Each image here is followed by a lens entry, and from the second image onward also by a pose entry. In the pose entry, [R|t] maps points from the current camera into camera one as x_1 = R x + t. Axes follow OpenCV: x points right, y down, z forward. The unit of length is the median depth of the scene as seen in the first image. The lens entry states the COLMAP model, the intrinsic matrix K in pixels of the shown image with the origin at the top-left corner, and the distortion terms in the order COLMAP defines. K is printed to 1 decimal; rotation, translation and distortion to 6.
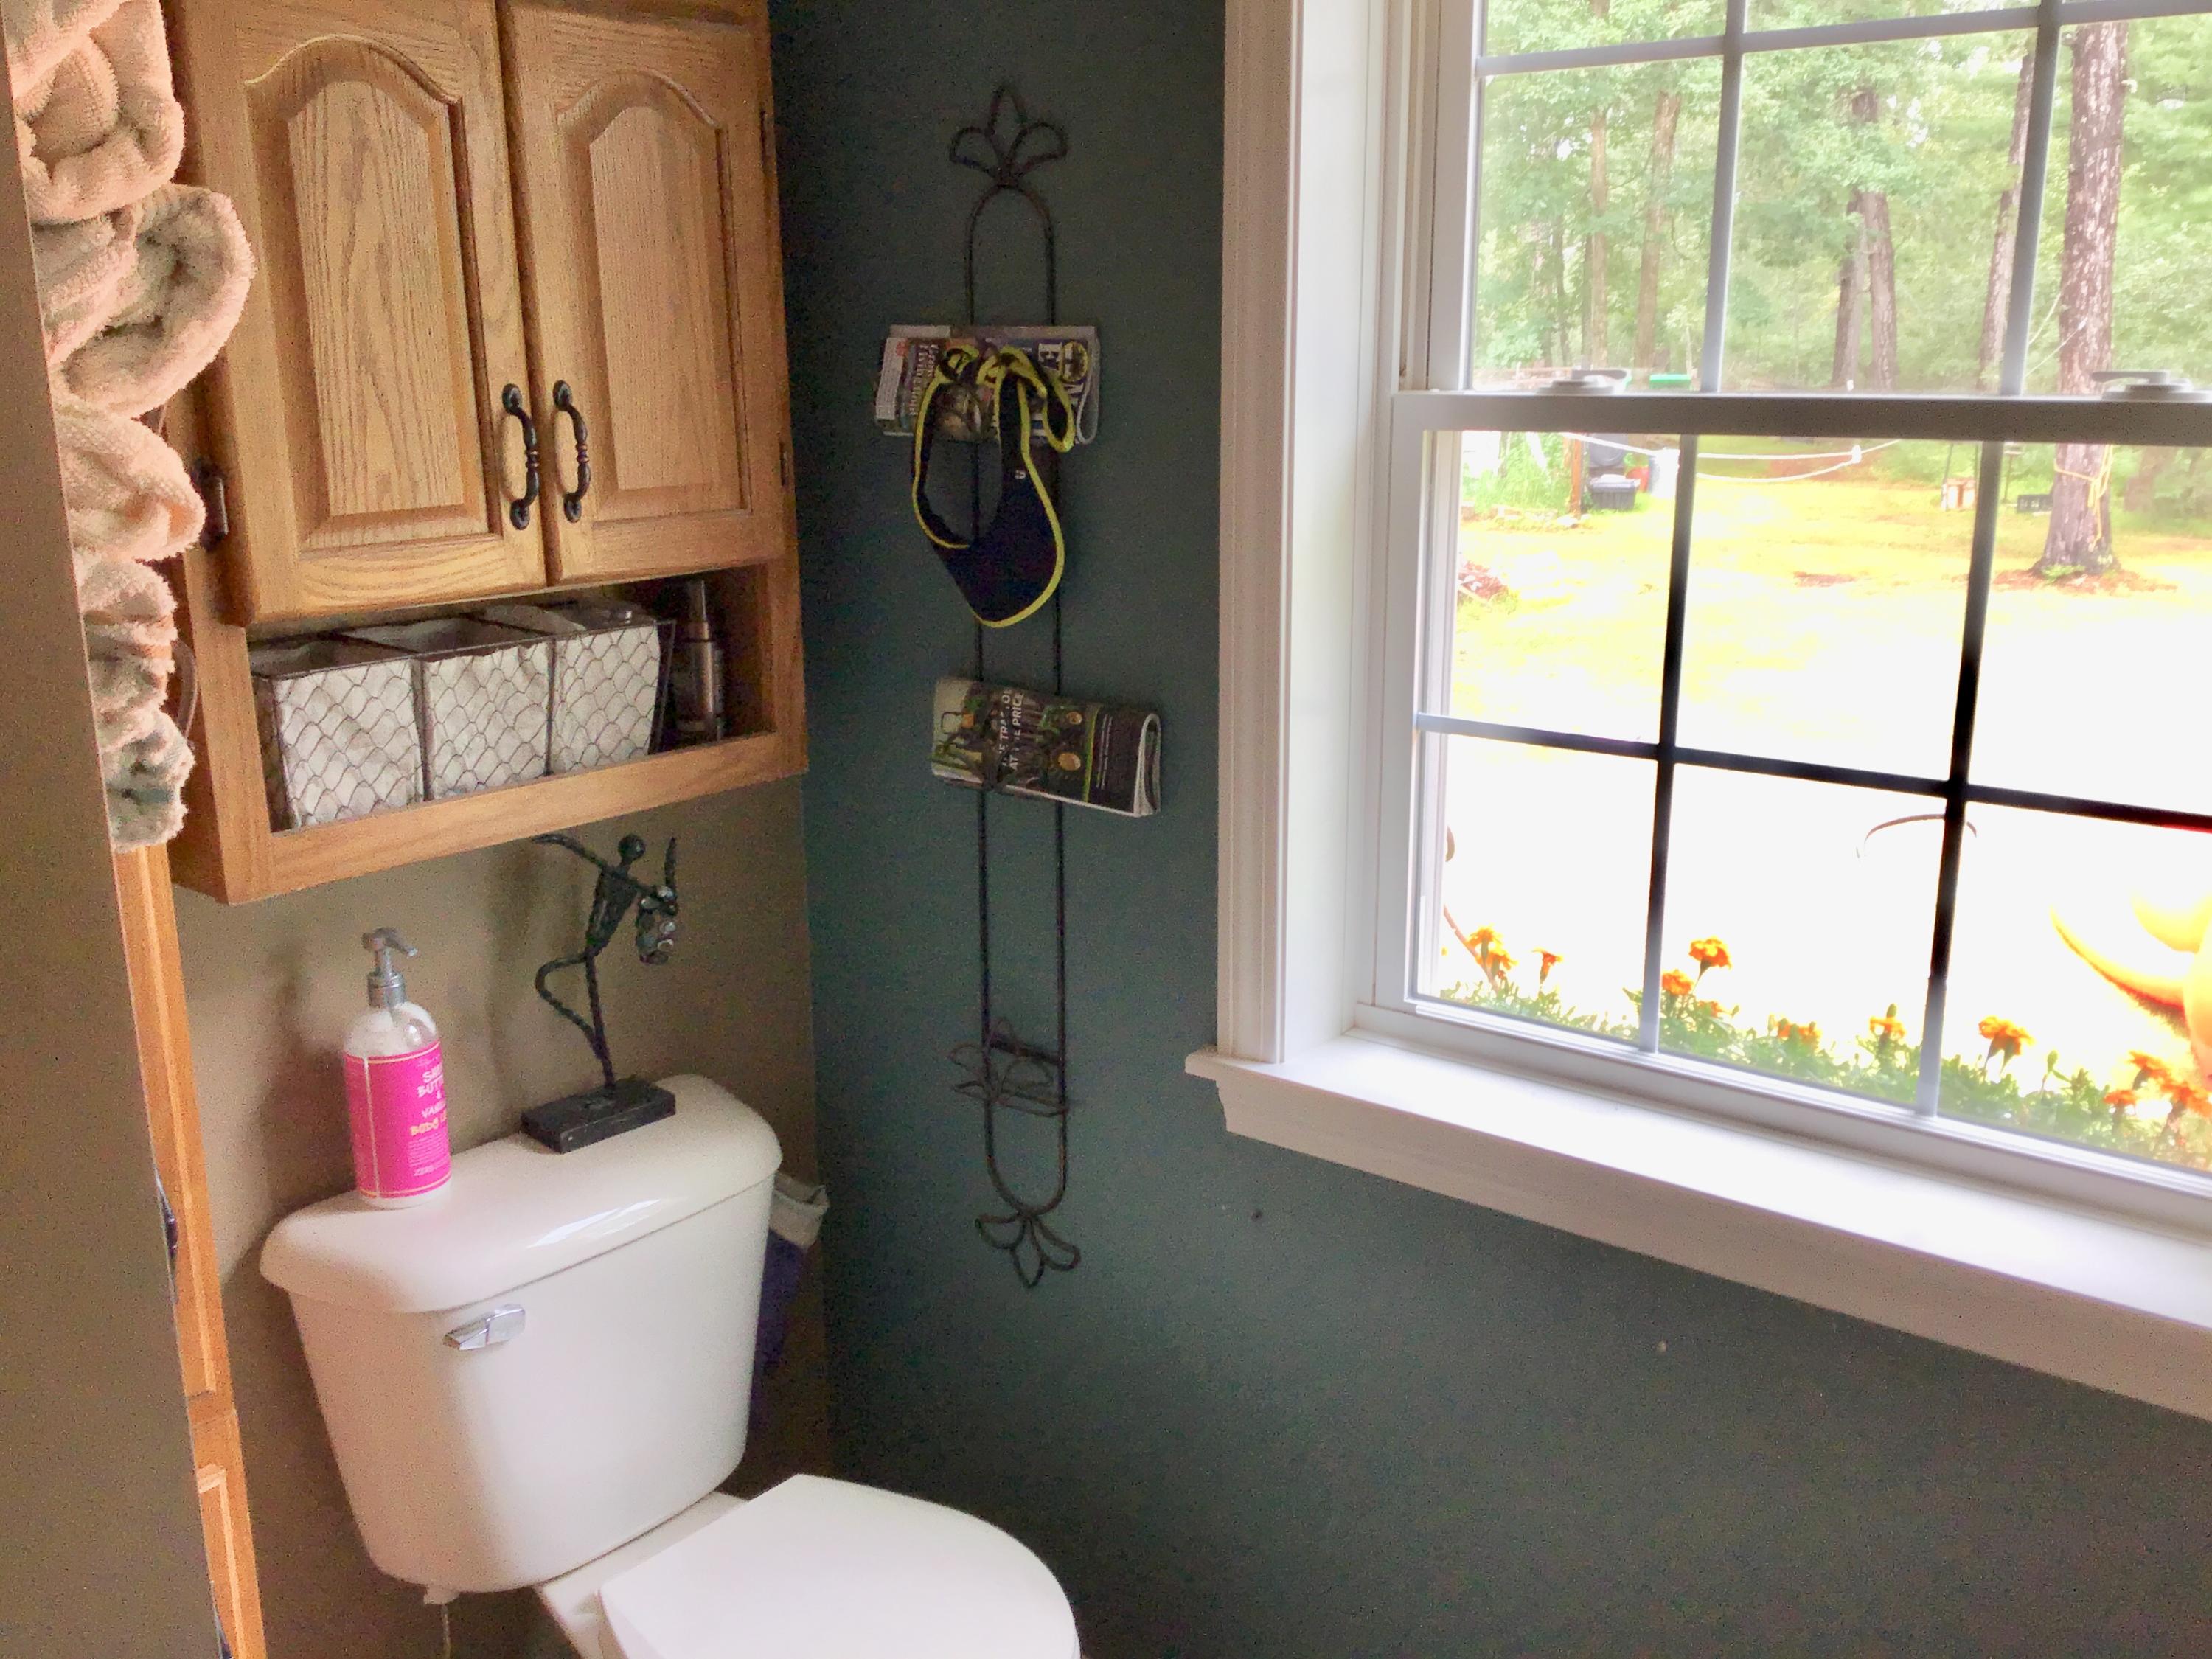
lens RADIAL K [[1988.9, 0, 1106.0], [0, 1988.9, 829.5], [0, 0, 1]] dist [0.004767, -0.010044]
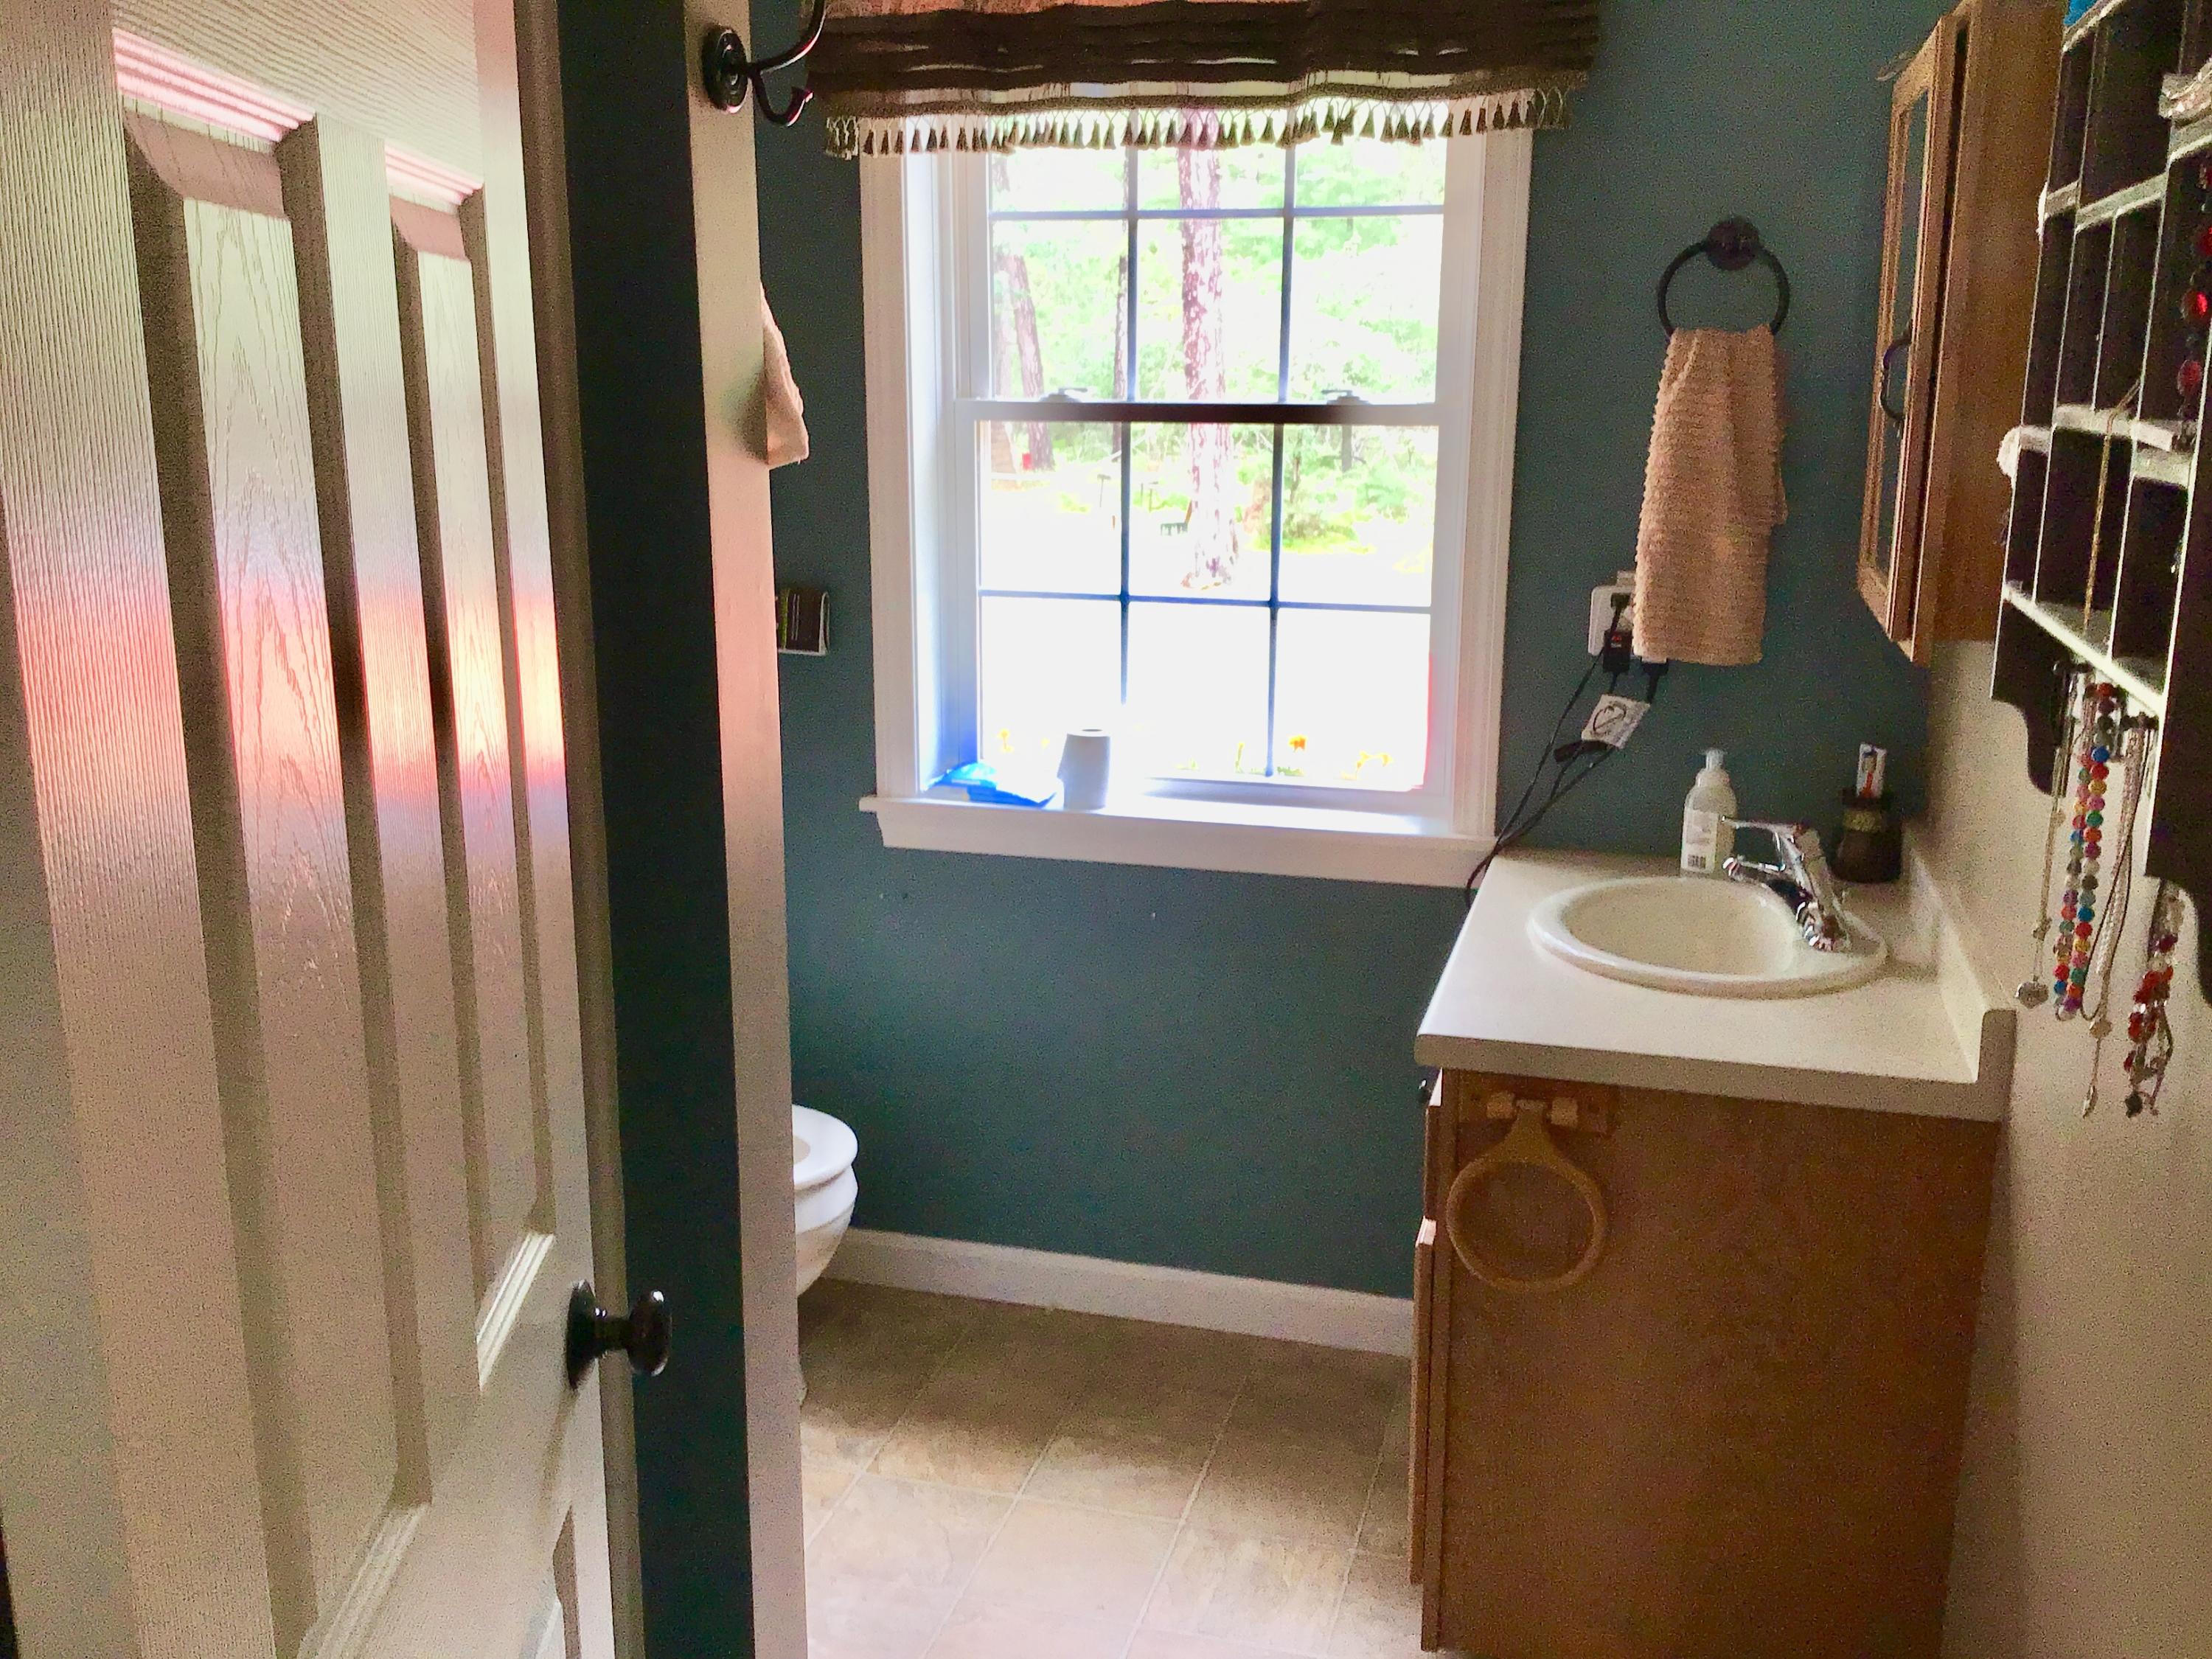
lens RADIAL K [[1988.9, 0, 1106.0], [0, 1988.9, 829.5], [0, 0, 1]] dist [0.004767, -0.010044]
pose [[0.919083, -0.074977, 0.386865, -0.406141], [0.083167, 0.996526, -0.004448, 0.160637], [-0.385187, 0.036262, 0.922126, -0.592771]]
